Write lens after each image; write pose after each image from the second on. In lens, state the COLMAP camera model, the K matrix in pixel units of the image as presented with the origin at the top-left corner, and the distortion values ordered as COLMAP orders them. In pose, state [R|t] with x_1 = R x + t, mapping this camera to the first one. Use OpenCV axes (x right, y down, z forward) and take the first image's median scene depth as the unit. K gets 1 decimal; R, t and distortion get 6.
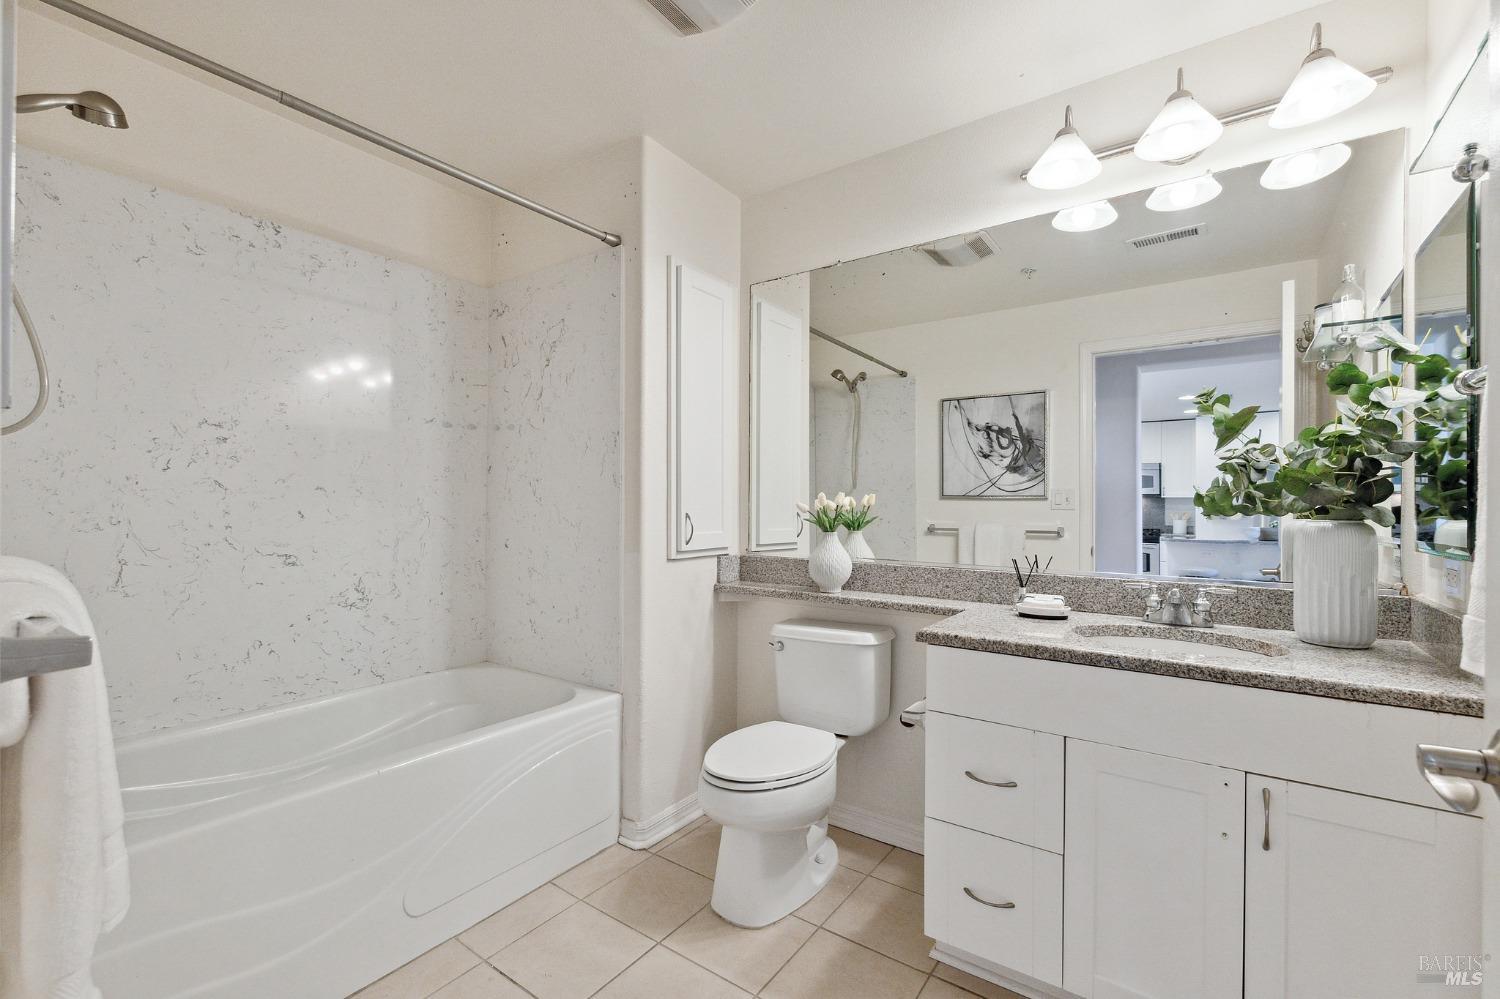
lens RADIAL K [[642.6, 0, 745.1], [0, 642.6, 509.8], [0, 0, 1]] dist [0.002798, -0.000435]
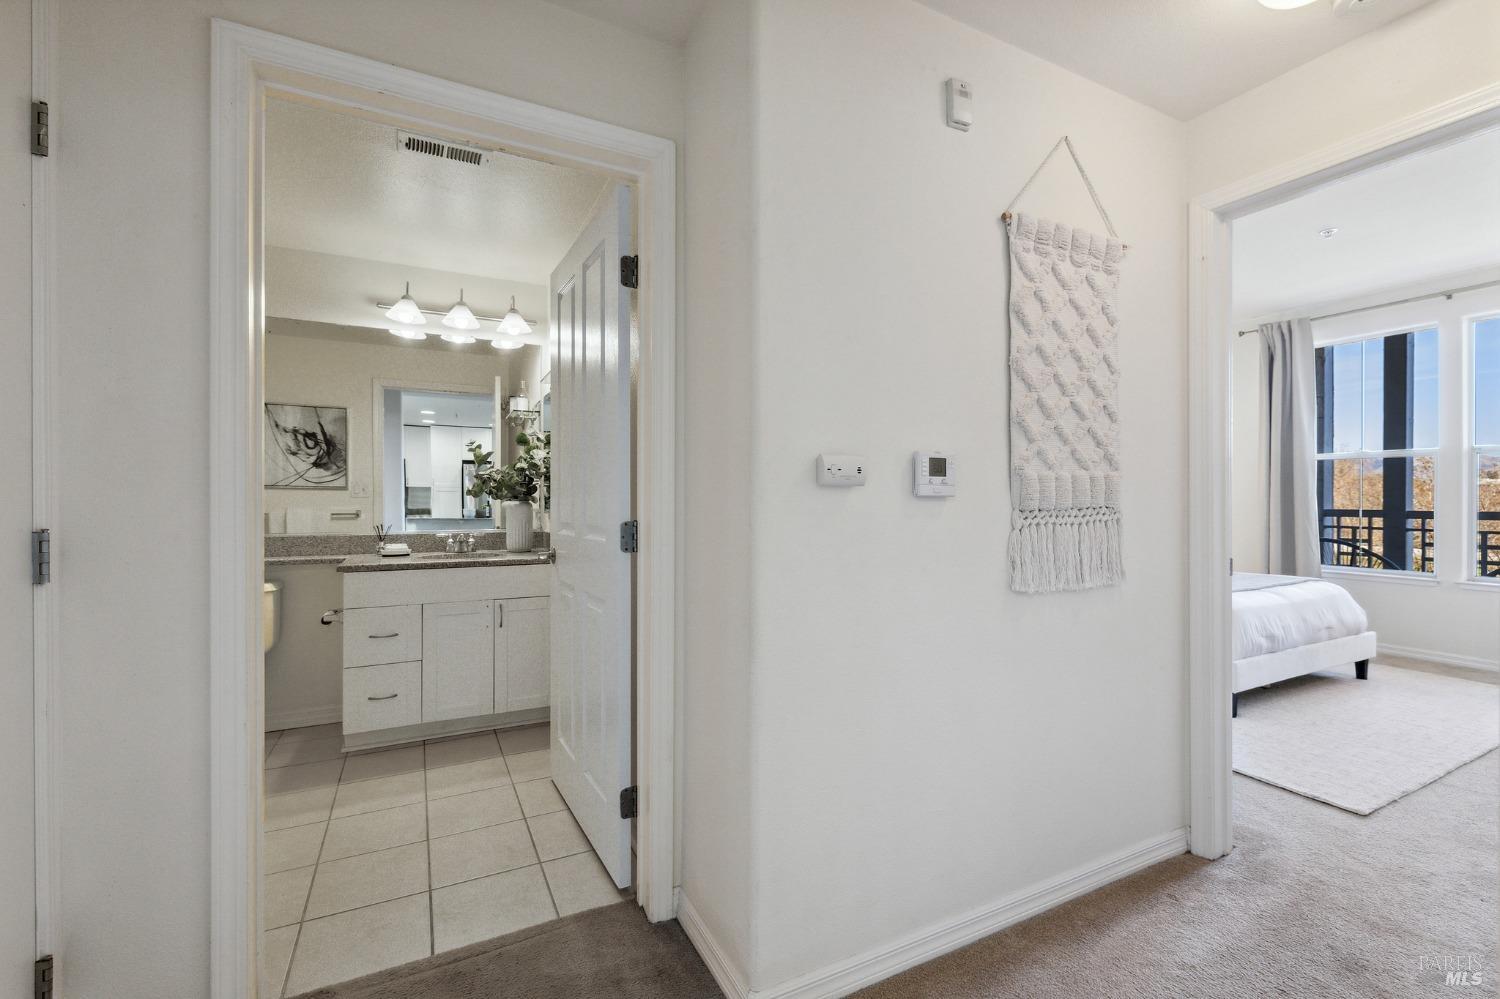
lens RADIAL K [[640.9, 0, 748.2], [0, 640.9, 495.0], [0, 0, 1]] dist [0.002149, 0.000000]
pose [[0.456782, -0.002881, 0.889574, -0.527789], [0.004397, 0.999990, 0.000981, -0.003720], [-0.889568, 0.003464, 0.456790, -0.547054]]
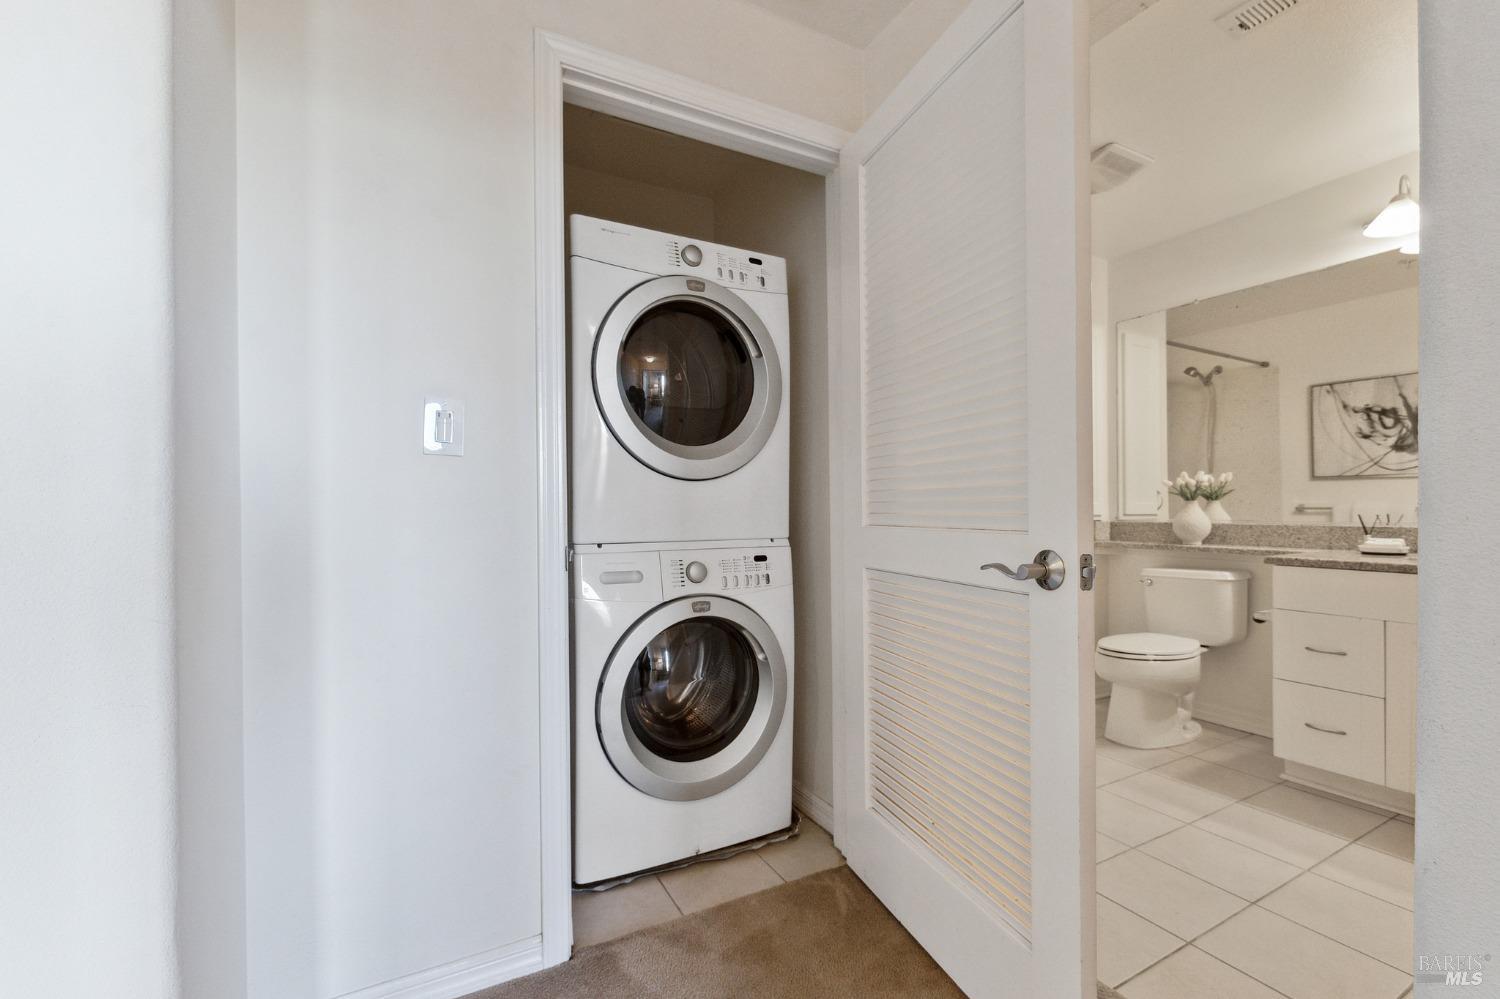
lens RADIAL K [[642.6, 0, 745.1], [0, 642.6, 509.8], [0, 0, 1]] dist [0.002798, -0.000435]
pose [[0.898482, -0.010217, -0.438891, -0.113671], [0.009287, 0.999948, -0.004265, 0.047983], [0.438911, -0.000244, 0.898530, -0.611353]]
